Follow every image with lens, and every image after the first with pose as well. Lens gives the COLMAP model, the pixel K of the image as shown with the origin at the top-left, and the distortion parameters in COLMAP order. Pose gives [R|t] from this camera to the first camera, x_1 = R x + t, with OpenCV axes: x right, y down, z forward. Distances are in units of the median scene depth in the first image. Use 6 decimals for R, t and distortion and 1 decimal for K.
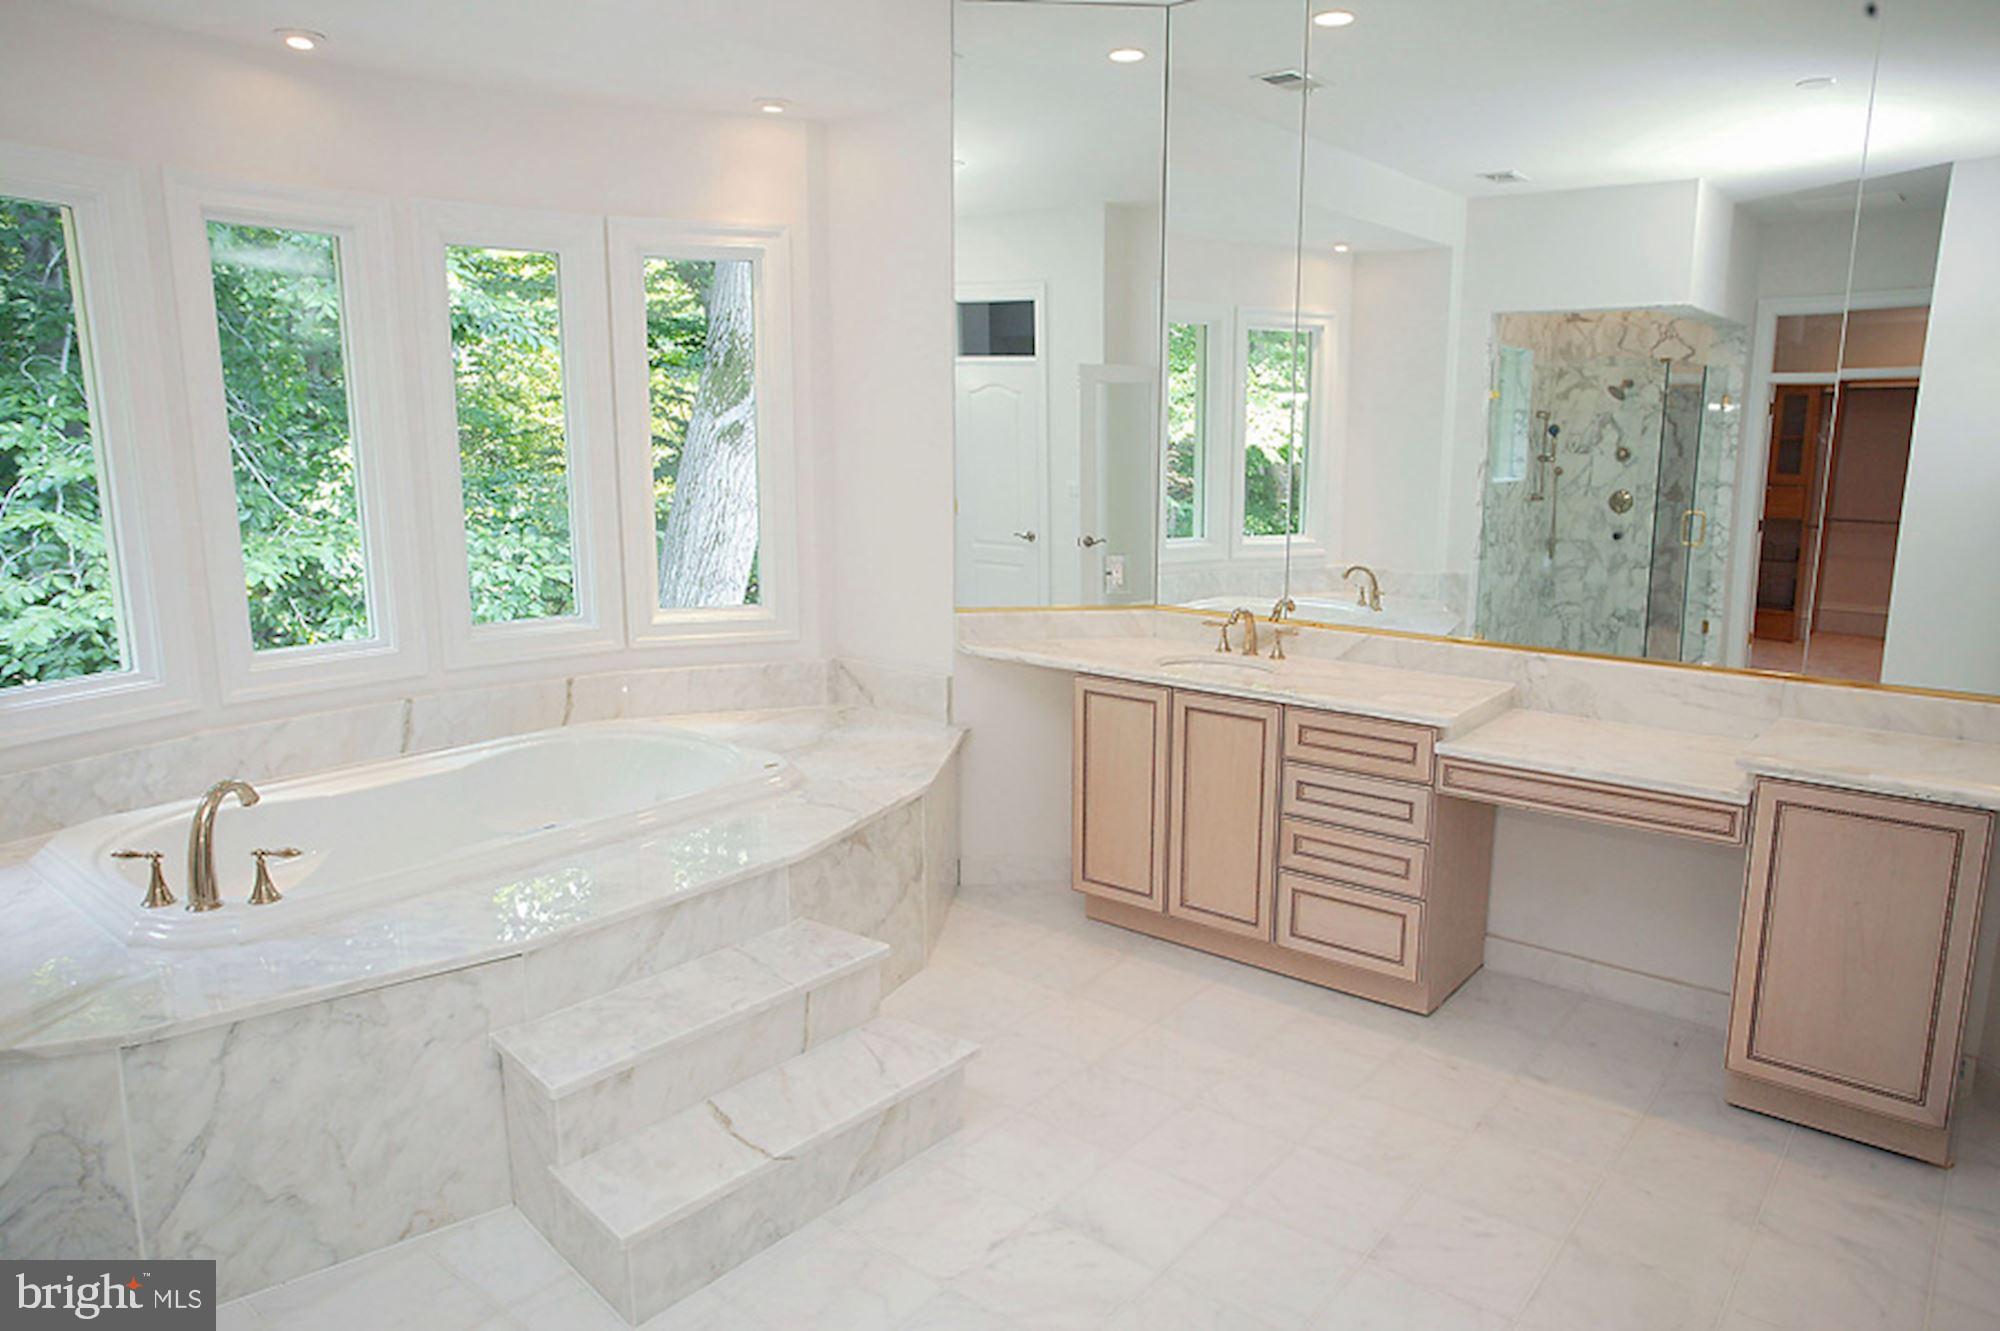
lens RADIAL K [[1343.7, 0, 1002.6], [0, 1343.7, 666.1], [0, 0, 1]] dist [0.008725, 0.003368]
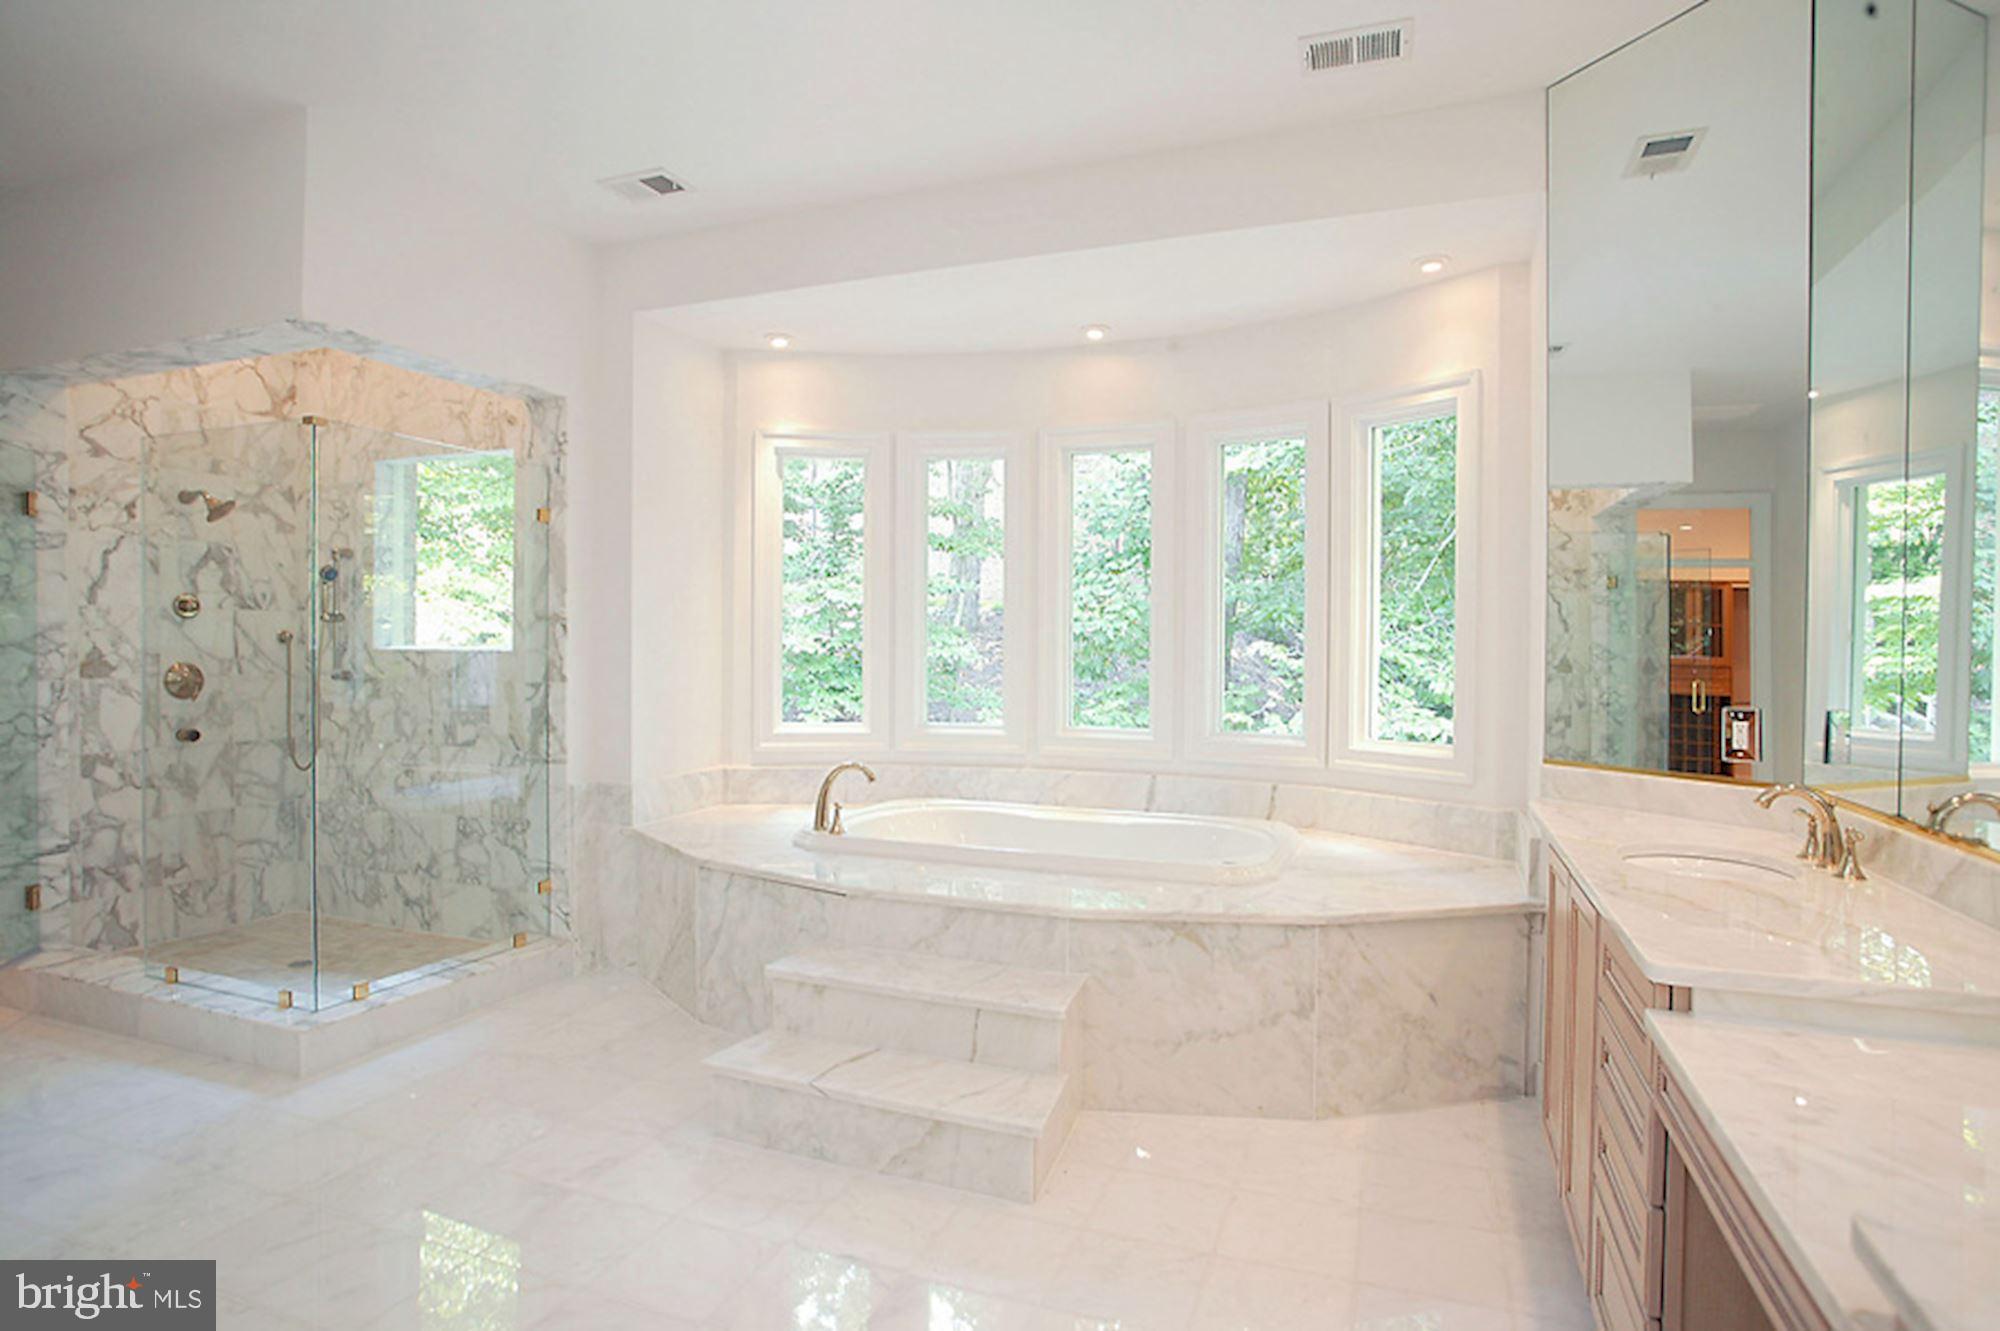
lens RADIAL K [[1056.5, 0, 998.8], [0, 1056.5, 665.7], [0, 0, 1]] dist [-0.017370, 0.003746]
pose [[0.300361, 0.011583, -0.953755, 0.600824], [-0.182808, 0.982089, -0.045644, -0.008424], [0.936143, 0.188064, 0.297099, 0.572941]]
